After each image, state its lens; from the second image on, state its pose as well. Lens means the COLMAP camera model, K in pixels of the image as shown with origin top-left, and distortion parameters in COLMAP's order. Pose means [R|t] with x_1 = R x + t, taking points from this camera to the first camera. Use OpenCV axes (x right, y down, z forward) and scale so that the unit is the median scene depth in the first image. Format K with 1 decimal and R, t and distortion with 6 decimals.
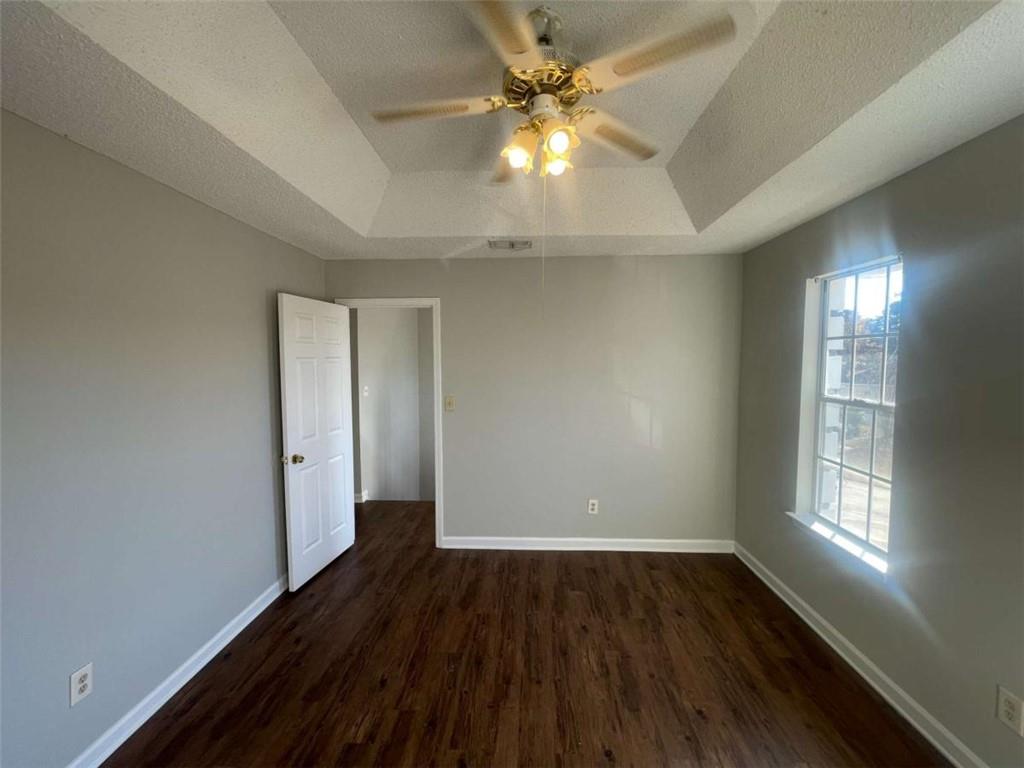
lens RADIAL K [[412.5, 0, 514.1], [0, 412.5, 384.7], [0, 0, 1]] dist [-0.002646, -0.000837]
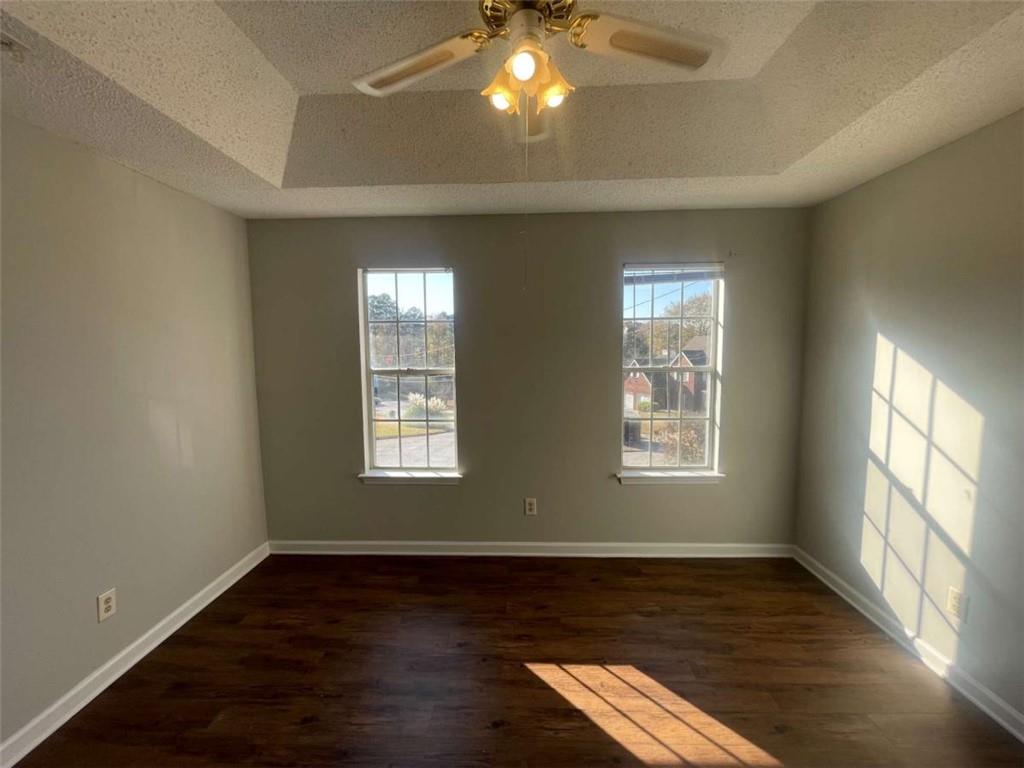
lens RADIAL K [[412.5, 0, 515.7], [0, 412.5, 382.6], [0, 0, 1]] dist [-0.002646, -0.000837]
pose [[-0.018017, -0.093729, 0.995435, -0.439983], [0.065752, 0.993330, 0.094721, -0.020561], [-0.997673, 0.067158, -0.011734, 0.567010]]
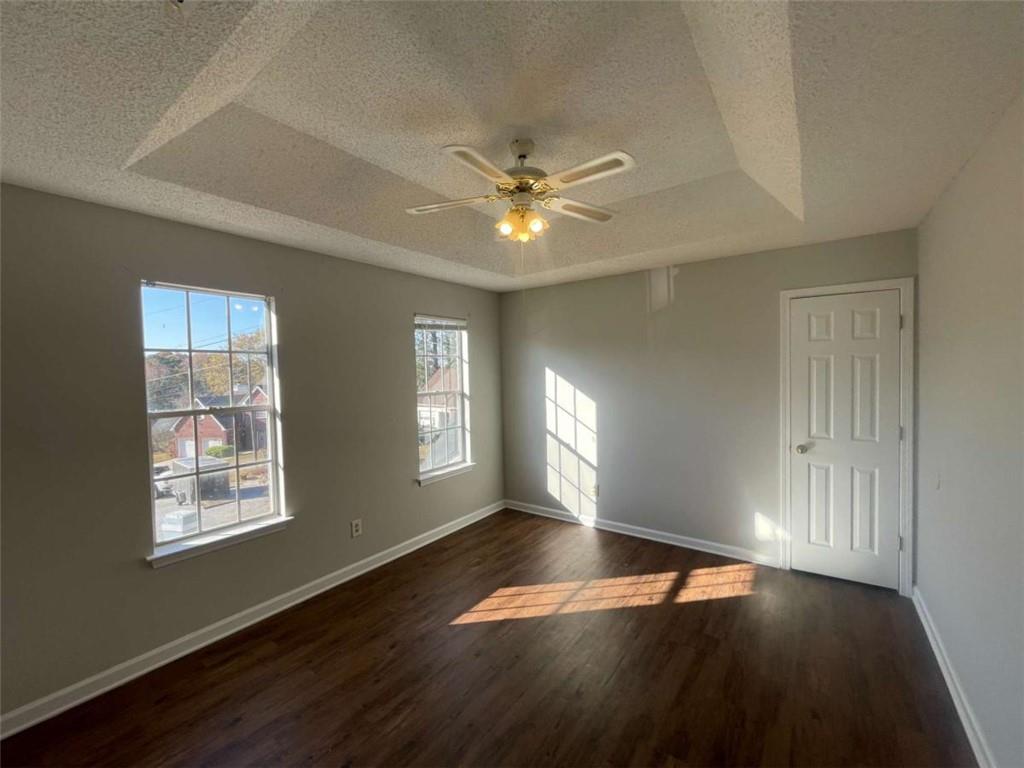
lens RADIAL K [[412.5, 0, 509.9], [0, 412.5, 384.3], [0, 0, 1]] dist [-0.002646, -0.000837]
pose [[-0.831339, 0.003078, 0.555757, -0.389315], [0.055243, 0.995490, 0.077123, -0.058748], [-0.553013, 0.094817, -0.827760, 1.241199]]
